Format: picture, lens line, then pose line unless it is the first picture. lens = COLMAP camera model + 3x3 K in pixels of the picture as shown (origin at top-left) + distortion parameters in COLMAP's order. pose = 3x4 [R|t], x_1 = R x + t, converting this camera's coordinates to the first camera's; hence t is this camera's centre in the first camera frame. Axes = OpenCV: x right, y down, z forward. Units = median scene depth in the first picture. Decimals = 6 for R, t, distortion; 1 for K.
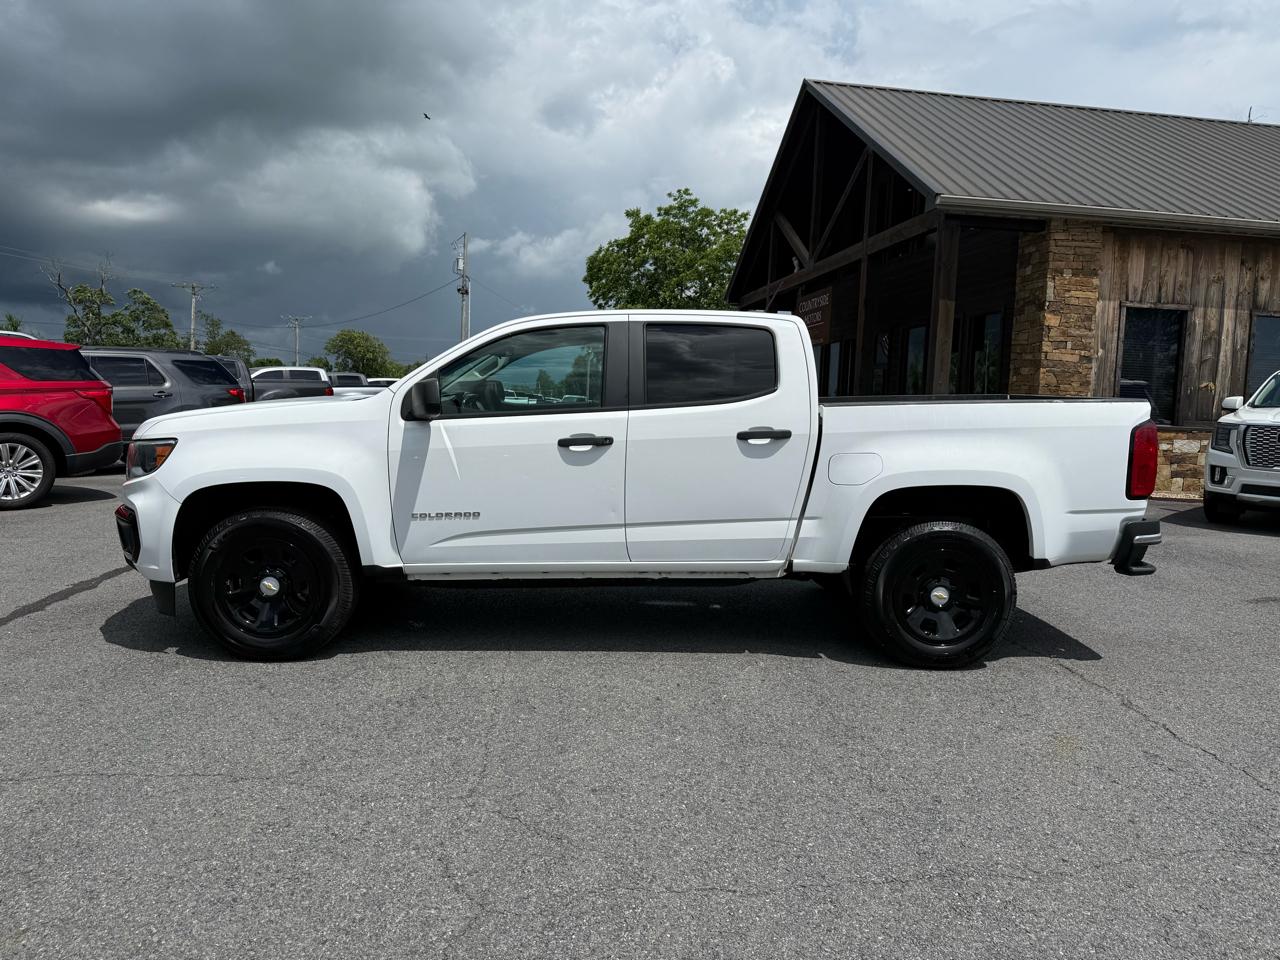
lens RADIAL K [[931.0, 0, 647.7], [0, 931.0, 486.4], [0, 0, 1]] dist [0.006862, -0.005161]
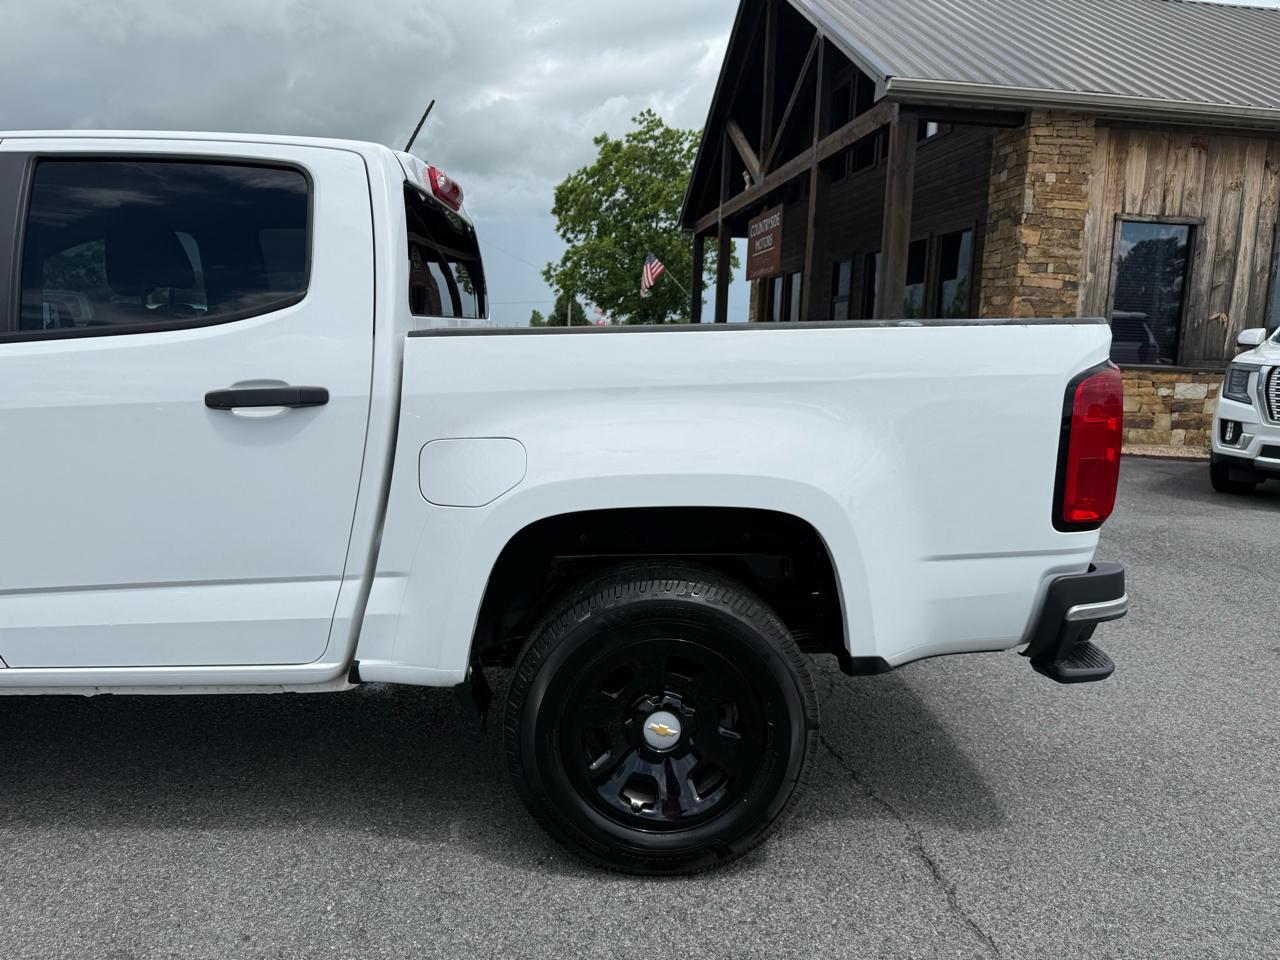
lens RADIAL K [[911.0, 0, 644.5], [0, 911.0, 484.3], [0, 0, 1]] dist [0.001067, -0.004228]
pose [[0.999876, -0.002706, -0.015493, 0.107738], [0.003678, 0.998002, 0.063076, -0.013613], [0.015291, -0.063125, 0.997888, 0.184767]]
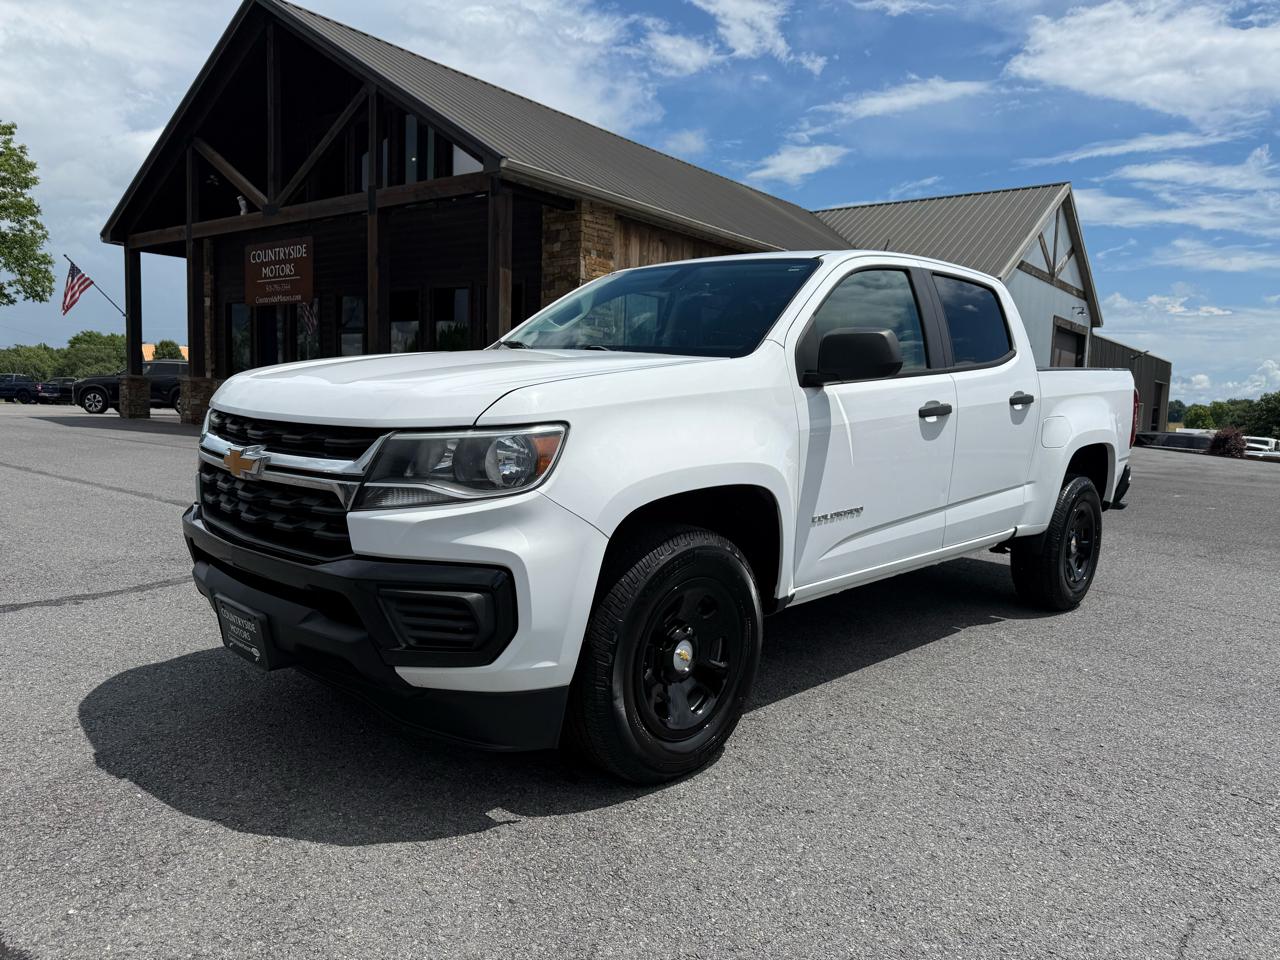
lens RADIAL K [[933.8, 0, 640.1], [0, 933.8, 495.8], [0, 0, 1]] dist [0.069556, -0.113676]
pose [[0.699636, -0.081053, 0.709887, -0.298994], [0.055348, 0.996707, 0.059252, -0.012646], [-0.712352, -0.002164, 0.701819, 0.206733]]
